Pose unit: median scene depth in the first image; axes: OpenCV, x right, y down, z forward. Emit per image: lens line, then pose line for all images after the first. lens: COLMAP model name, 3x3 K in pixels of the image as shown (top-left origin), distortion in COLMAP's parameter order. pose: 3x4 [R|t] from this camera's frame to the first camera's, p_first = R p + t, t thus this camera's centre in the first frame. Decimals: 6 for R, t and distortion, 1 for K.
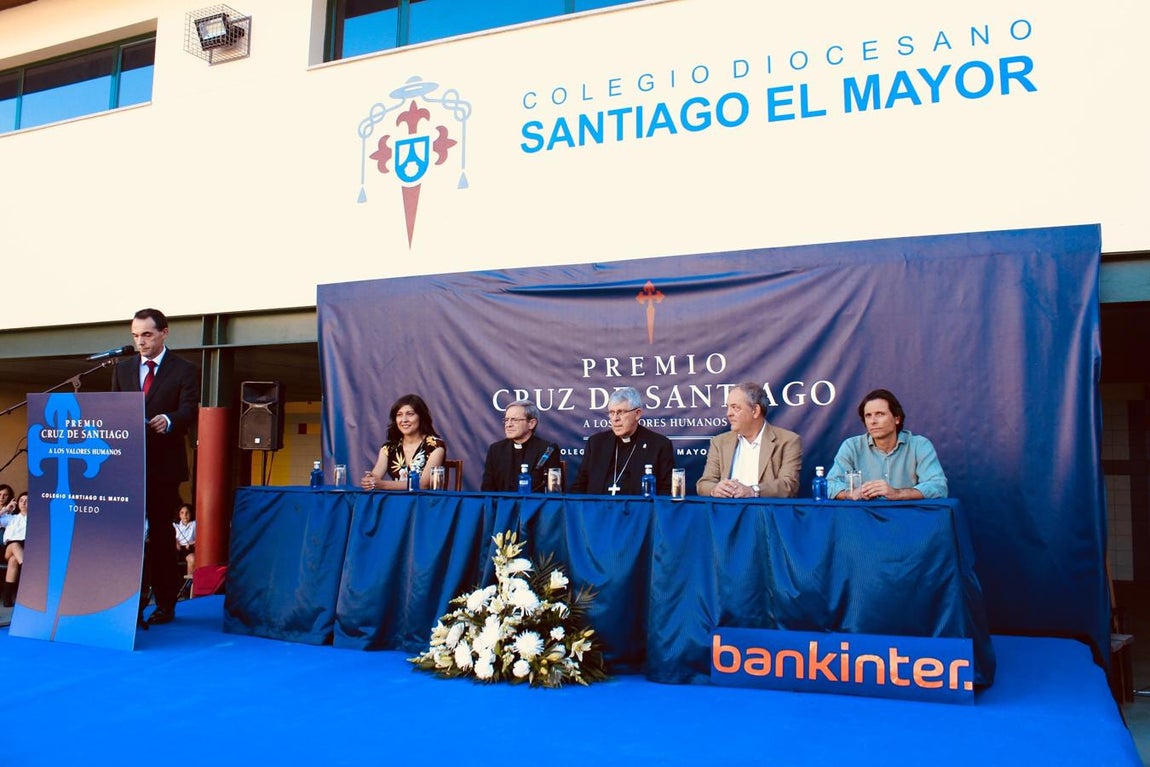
lens RADIAL K [[1022.7, 0, 550.2], [0, 1022.7, 382.7], [0, 0, 1]] dist [-0.158502, 0.149097]
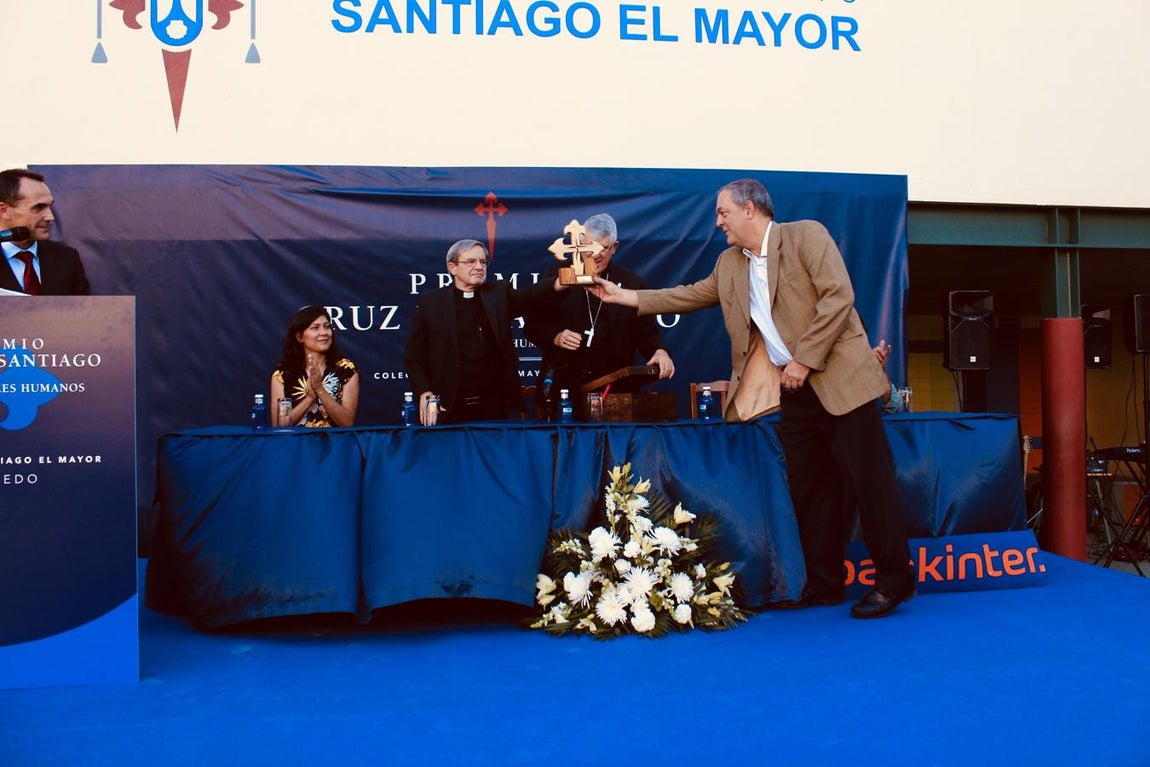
lens RADIAL K [[1022.7, 0, 550.2], [0, 1022.7, 382.7], [0, 0, 1]] dist [-0.158502, 0.149097]
pose [[0.834776, -0.020693, 0.550201, -0.379135], [-0.019813, 0.997517, 0.067577, 0.010087], [-0.550234, -0.067312, 0.832293, 0.195176]]
